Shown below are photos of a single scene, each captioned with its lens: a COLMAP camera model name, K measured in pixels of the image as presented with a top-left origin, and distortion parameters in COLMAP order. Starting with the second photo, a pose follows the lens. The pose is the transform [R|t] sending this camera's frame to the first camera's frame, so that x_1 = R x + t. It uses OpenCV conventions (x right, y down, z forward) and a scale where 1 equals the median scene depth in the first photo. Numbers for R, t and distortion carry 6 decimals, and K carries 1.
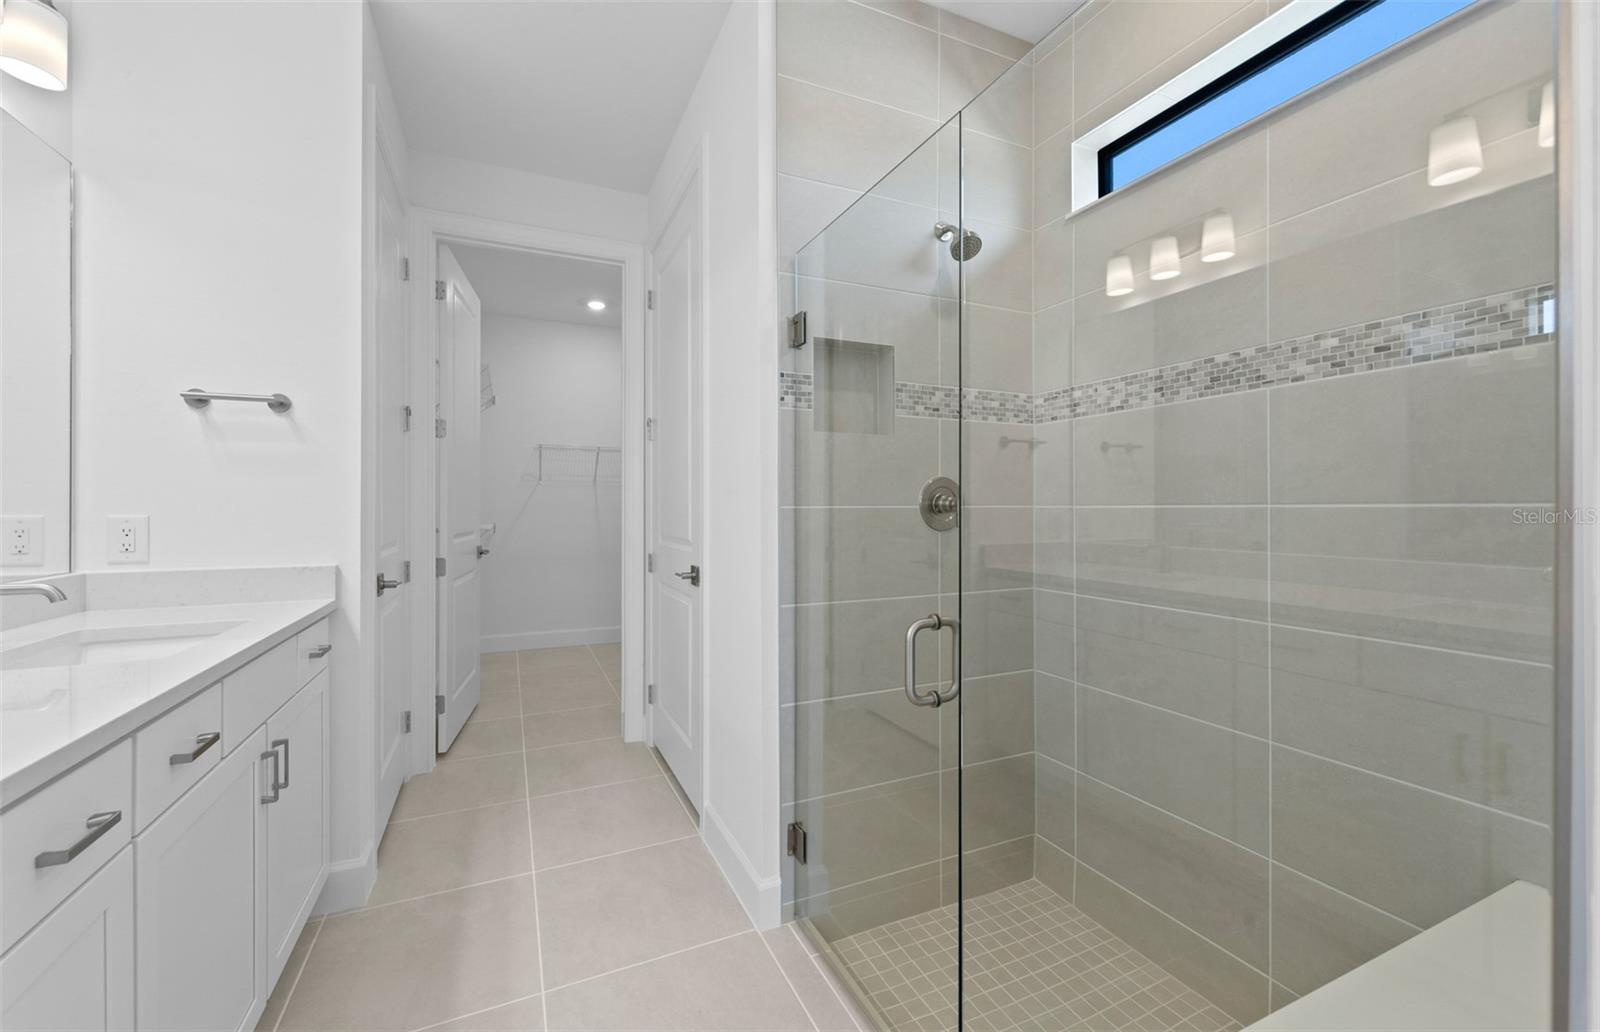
lens RADIAL K [[624.8, 0, 787.3], [0, 624.8, 507.0], [0, 0, 1]] dist [0.006370, -0.000777]
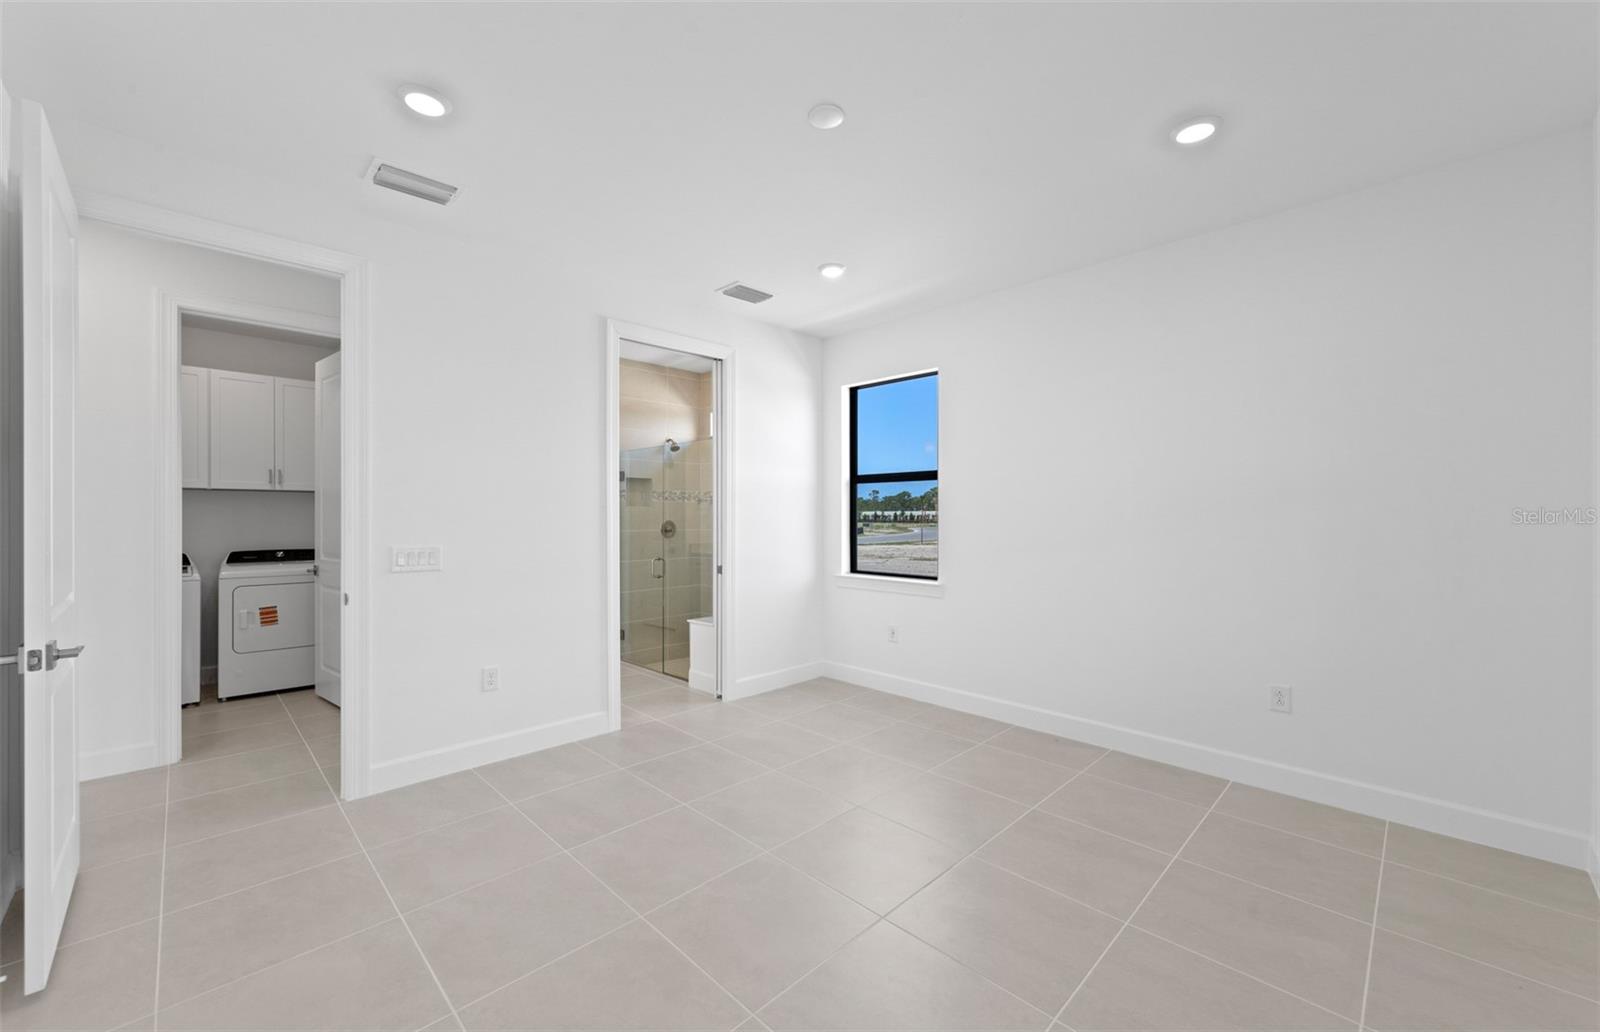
lens RADIAL K [[624.8, 0, 783.8], [0, 624.8, 516.3], [0, 0, 1]] dist [0.006370, -0.000777]
pose [[0.939278, 0.007936, 0.343066, -0.274935], [-0.009651, 0.999948, 0.003290, -0.085603], [-0.343022, -0.006401, 0.939305, -2.114273]]
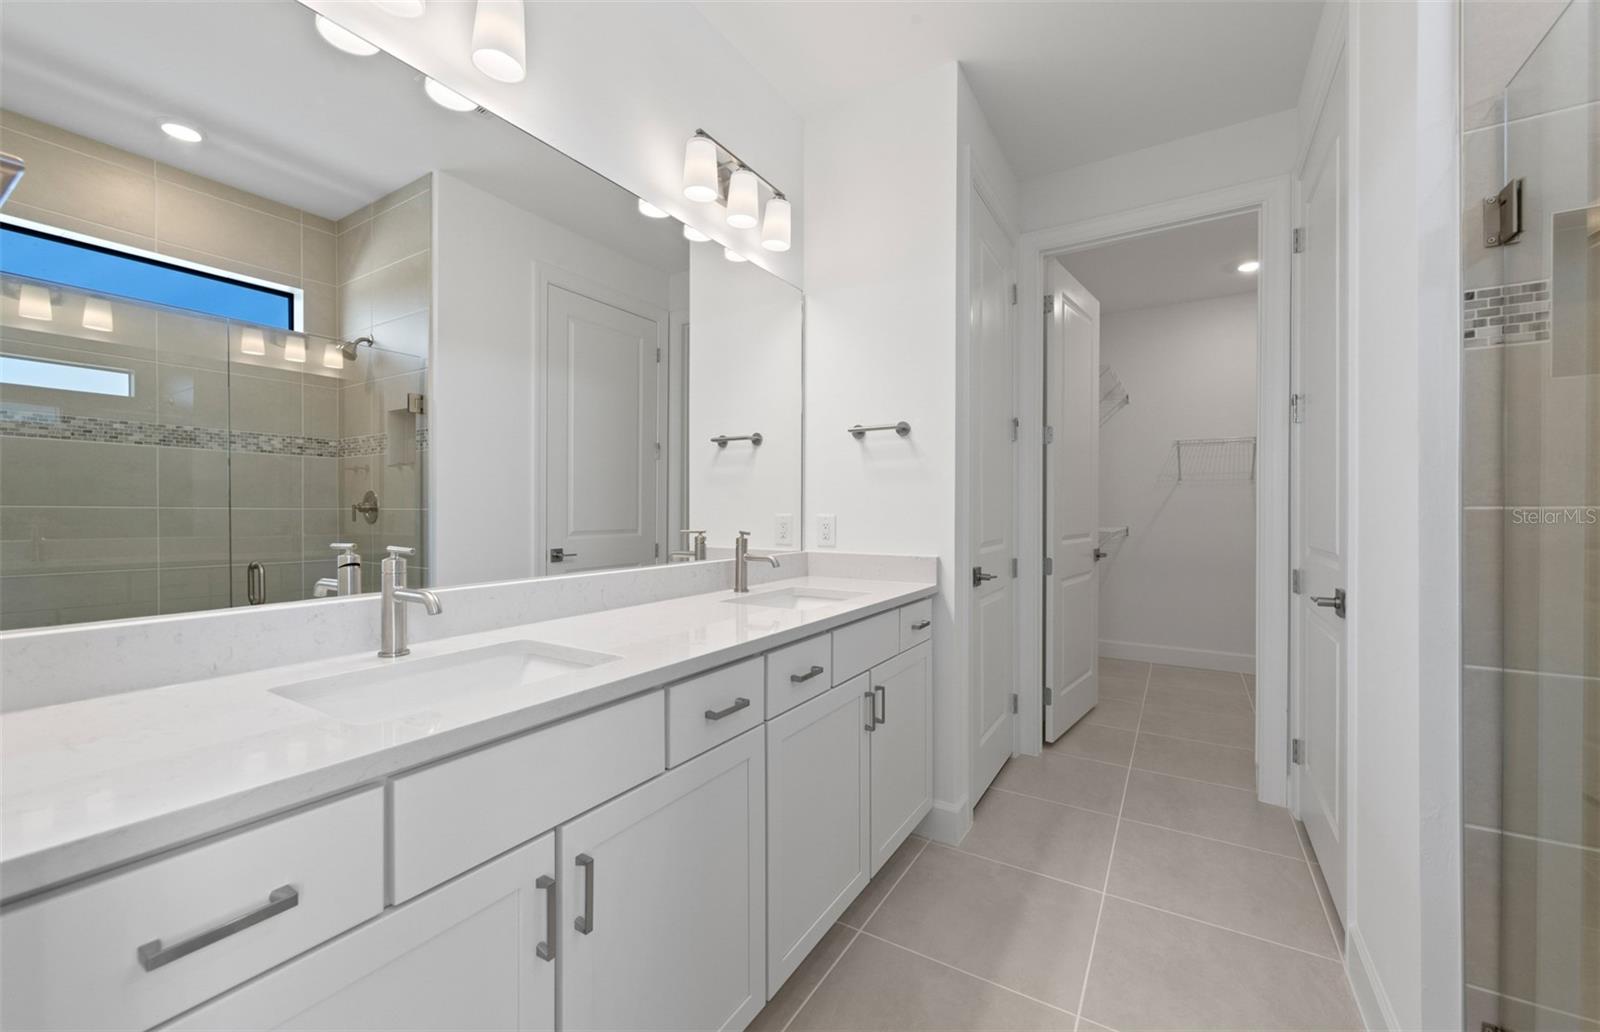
lens RADIAL K [[624.8, 0, 795.6], [0, 624.8, 512.2], [0, 0, 1]] dist [0.006370, -0.000777]
pose [[0.562426, 0.002687, -0.826843, 0.123787], [-0.000055, 0.999995, 0.003212, 0.002096], [0.826848, -0.001762, 0.562423, 0.084916]]
